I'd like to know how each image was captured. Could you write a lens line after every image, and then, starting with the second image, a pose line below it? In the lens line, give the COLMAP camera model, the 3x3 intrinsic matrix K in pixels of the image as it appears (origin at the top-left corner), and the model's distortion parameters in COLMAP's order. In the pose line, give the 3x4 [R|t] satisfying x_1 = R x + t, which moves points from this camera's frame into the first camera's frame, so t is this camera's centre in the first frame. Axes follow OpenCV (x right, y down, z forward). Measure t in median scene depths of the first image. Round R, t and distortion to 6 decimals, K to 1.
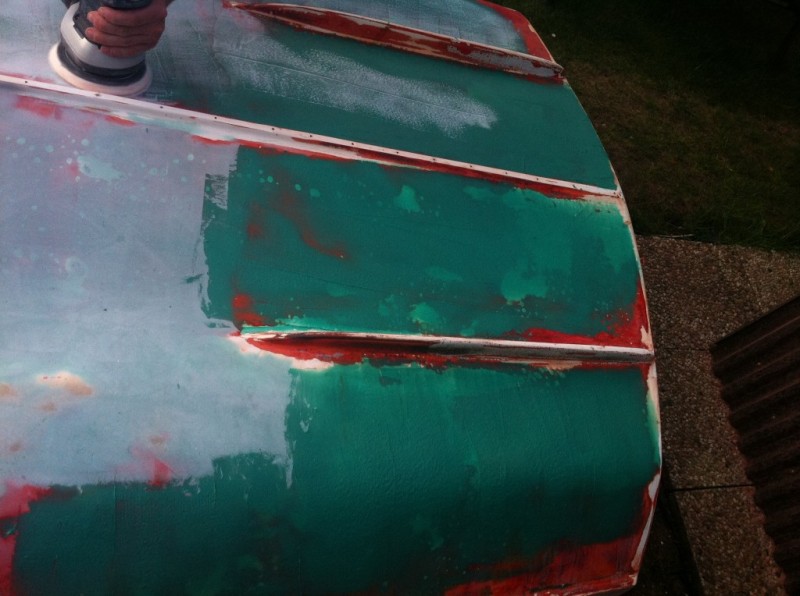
lens RADIAL K [[773.1, 0, 400.0], [0, 773.1, 298.0], [0, 0, 1]] dist [0.080524, -0.274906]
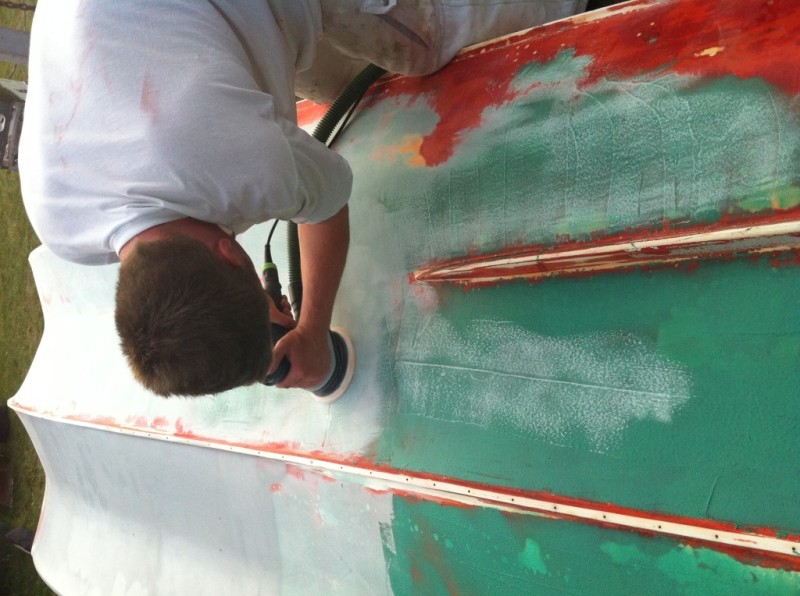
lens RADIAL K [[773.1, 0, 400.0], [0, 773.1, 298.0], [0, 0, 1]] dist [0.080524, -0.274906]
pose [[0.284879, 0.105956, -0.952690, 0.735405], [0.429157, 0.874602, 0.225600, -0.619318], [0.857128, -0.473122, 0.203684, 0.835758]]
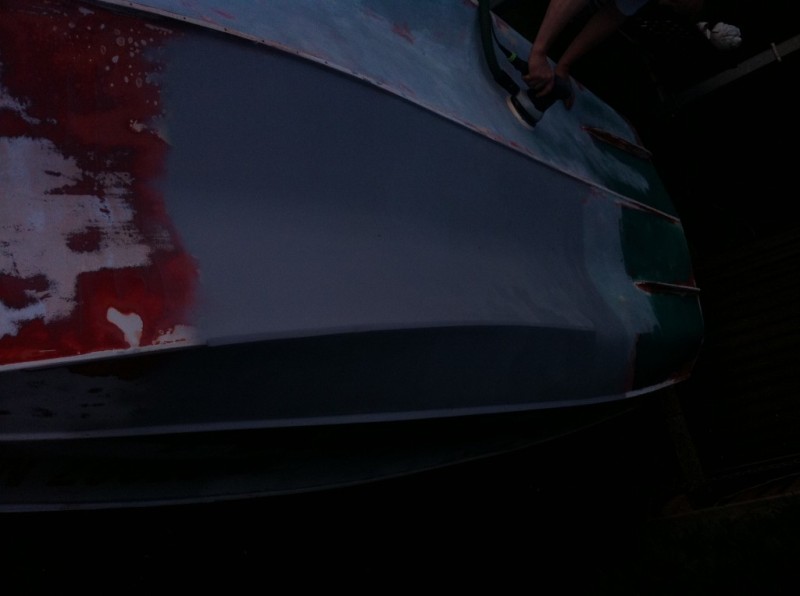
lens RADIAL K [[753.1, 0, 397.9], [0, 753.1, 294.2], [0, 0, 1]] dist [0.080471, -0.281094]
pose [[0.891795, 0.037504, 0.450883, -1.778881], [-0.101657, 0.987687, 0.118912, -0.117615], [-0.440872, -0.151881, 0.884627, -0.816575]]
